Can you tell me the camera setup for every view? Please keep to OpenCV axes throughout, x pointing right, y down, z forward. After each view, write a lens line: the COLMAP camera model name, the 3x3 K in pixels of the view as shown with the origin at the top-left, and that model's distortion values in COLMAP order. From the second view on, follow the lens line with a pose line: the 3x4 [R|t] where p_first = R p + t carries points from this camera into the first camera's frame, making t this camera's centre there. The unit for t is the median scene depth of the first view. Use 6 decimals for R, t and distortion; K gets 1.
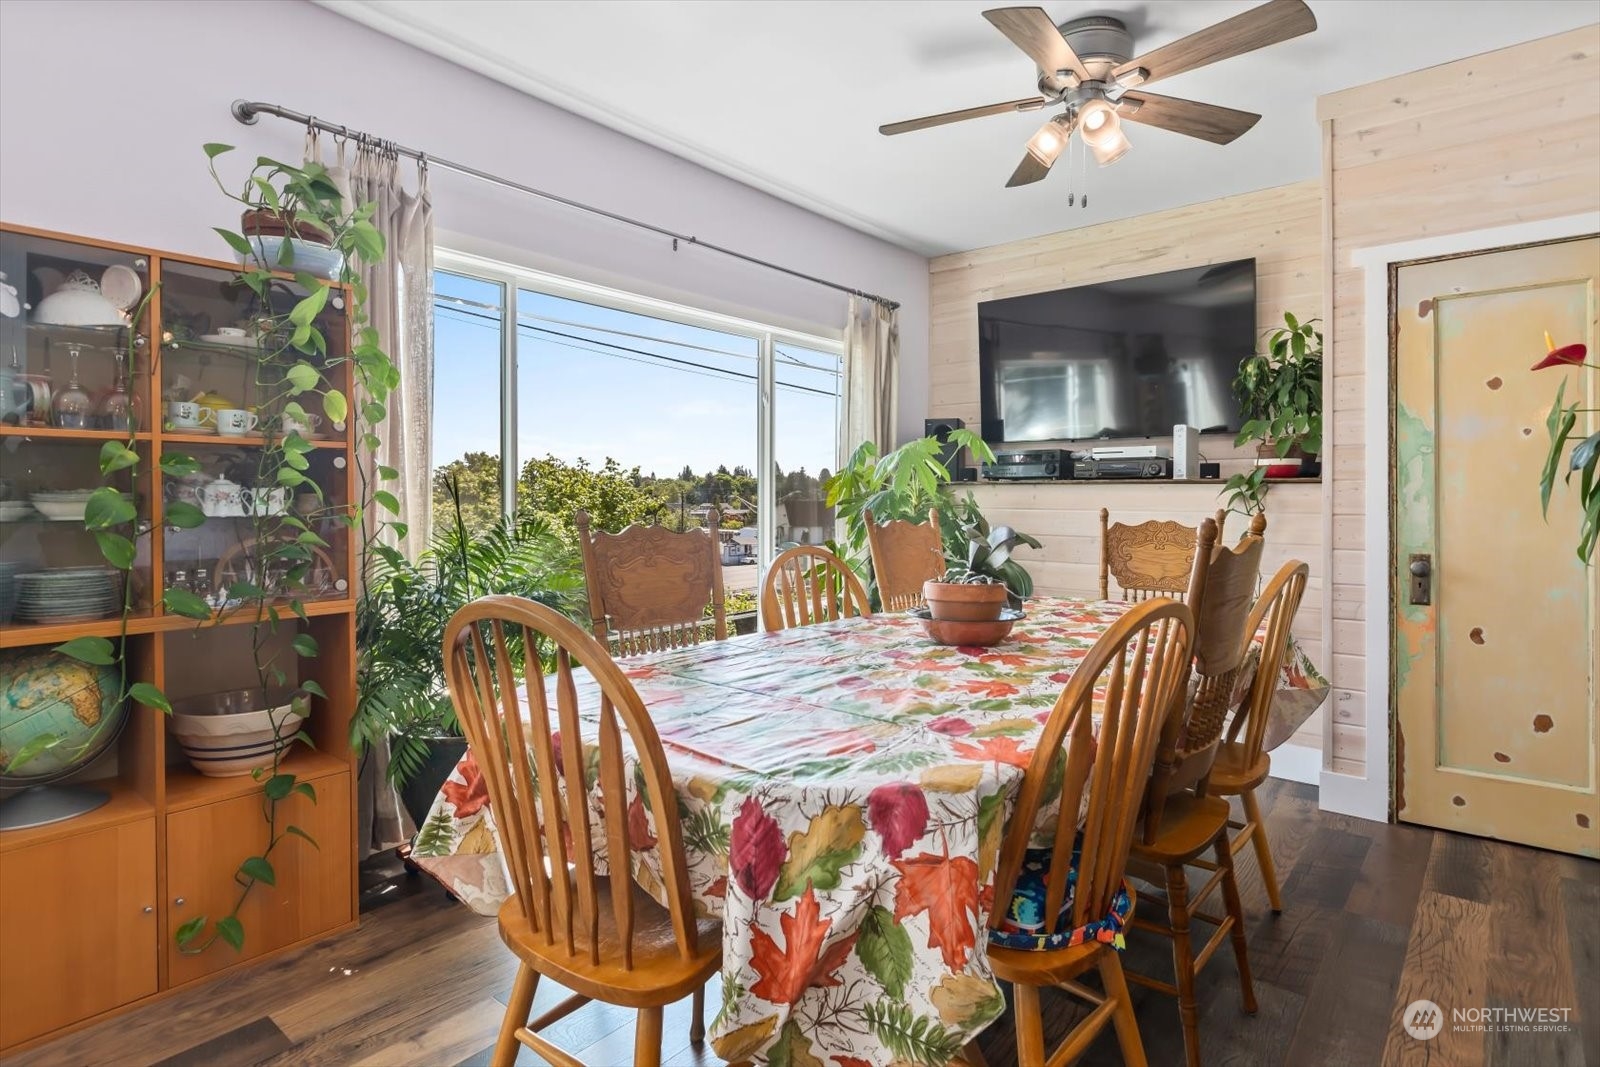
lens RADIAL K [[813.8, 0, 793.0], [0, 813.8, 496.4], [0, 0, 1]] dist [-0.000931, -0.000165]
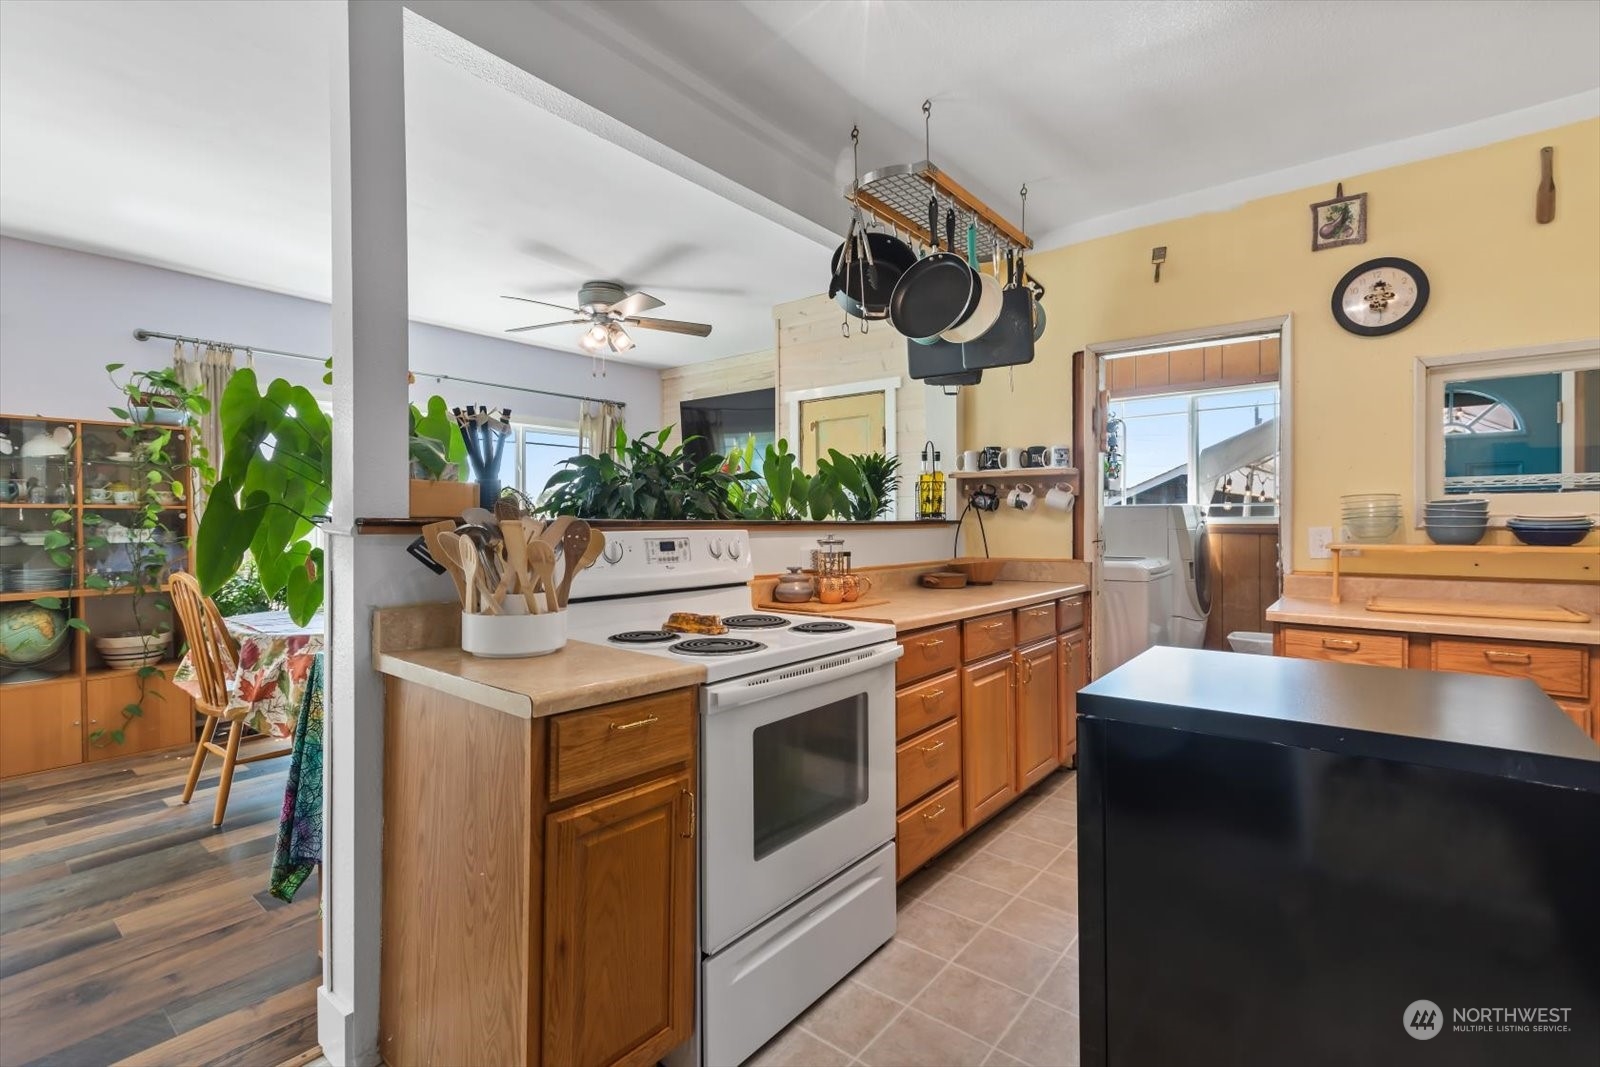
lens RADIAL K [[707.2, 0, 794.0], [0, 707.2, 523.7], [0, 0, 1]] dist [0.000150, -0.000438]
pose [[0.999654, -0.004223, 0.025955, 0.976379], [0.004103, 0.999981, 0.004675, -0.025708], [-0.025974, -0.004567, 0.999652, -0.849950]]
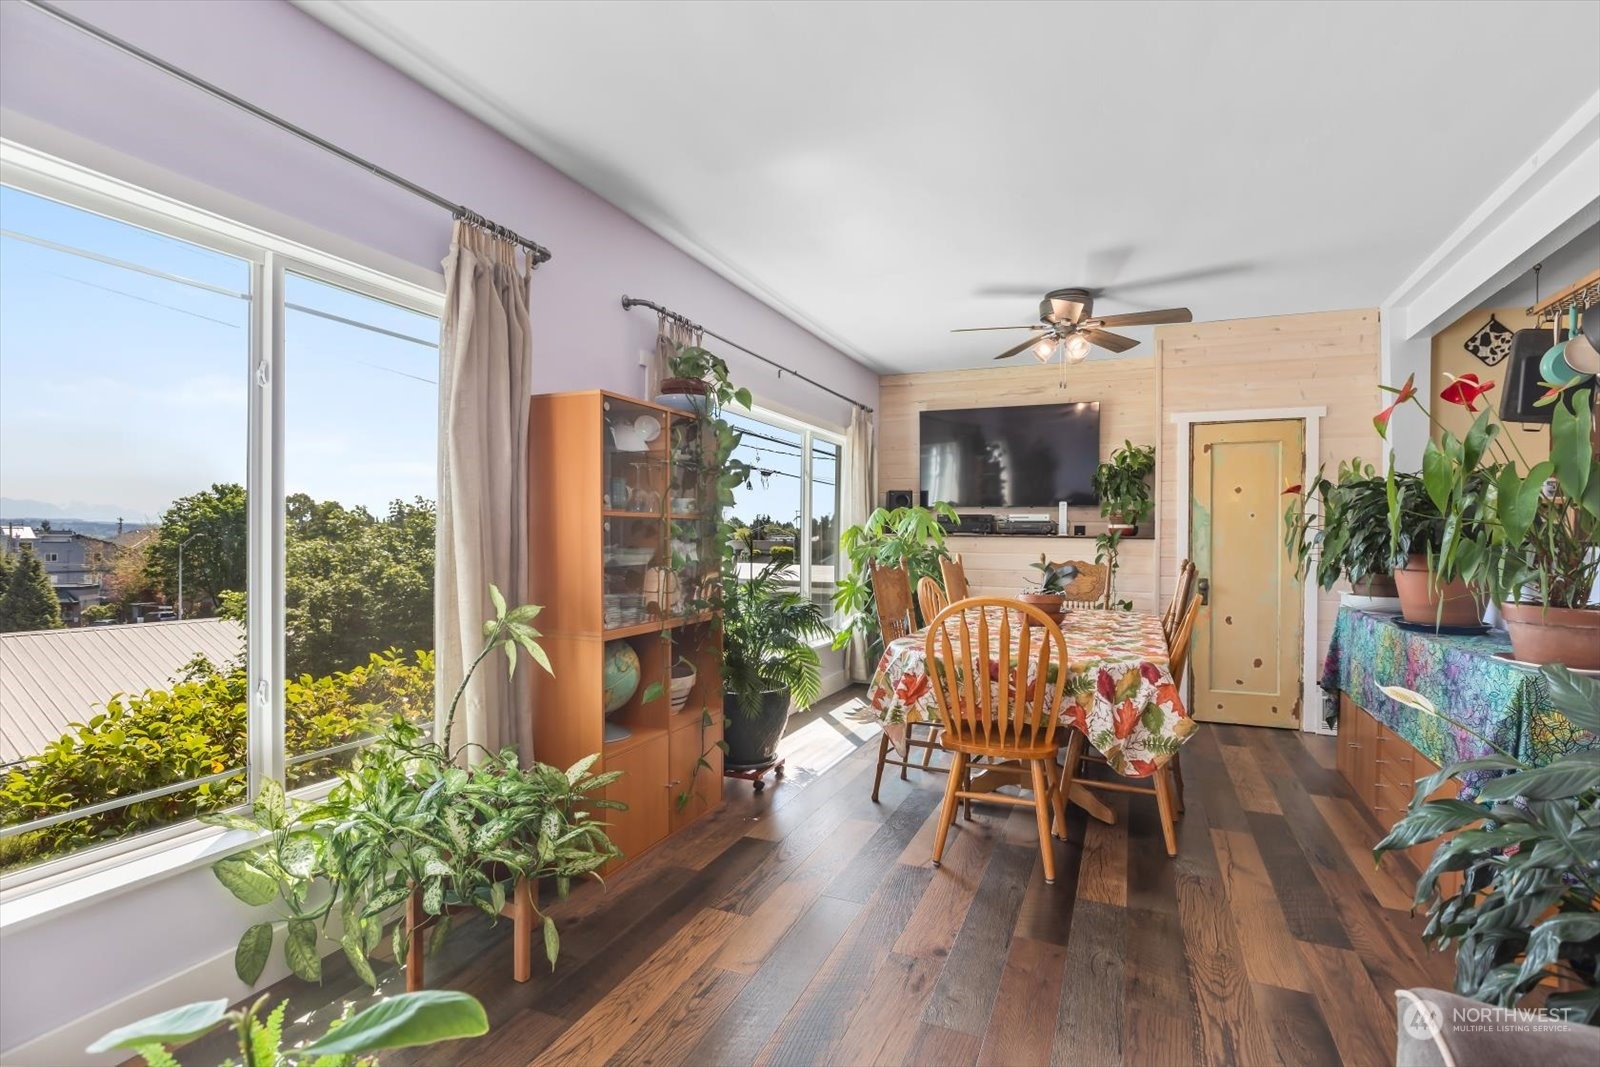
lens RADIAL K [[751.8, 0, 794.3], [0, 751.8, 539.8], [0, 0, 1]] dist [0.001306, 0.000120]
pose [[0.956989, 0.005977, 0.290062, -0.910105], [-0.008142, 0.999947, 0.006256, -0.031107], [-0.290009, -0.008349, 0.956987, -0.558369]]
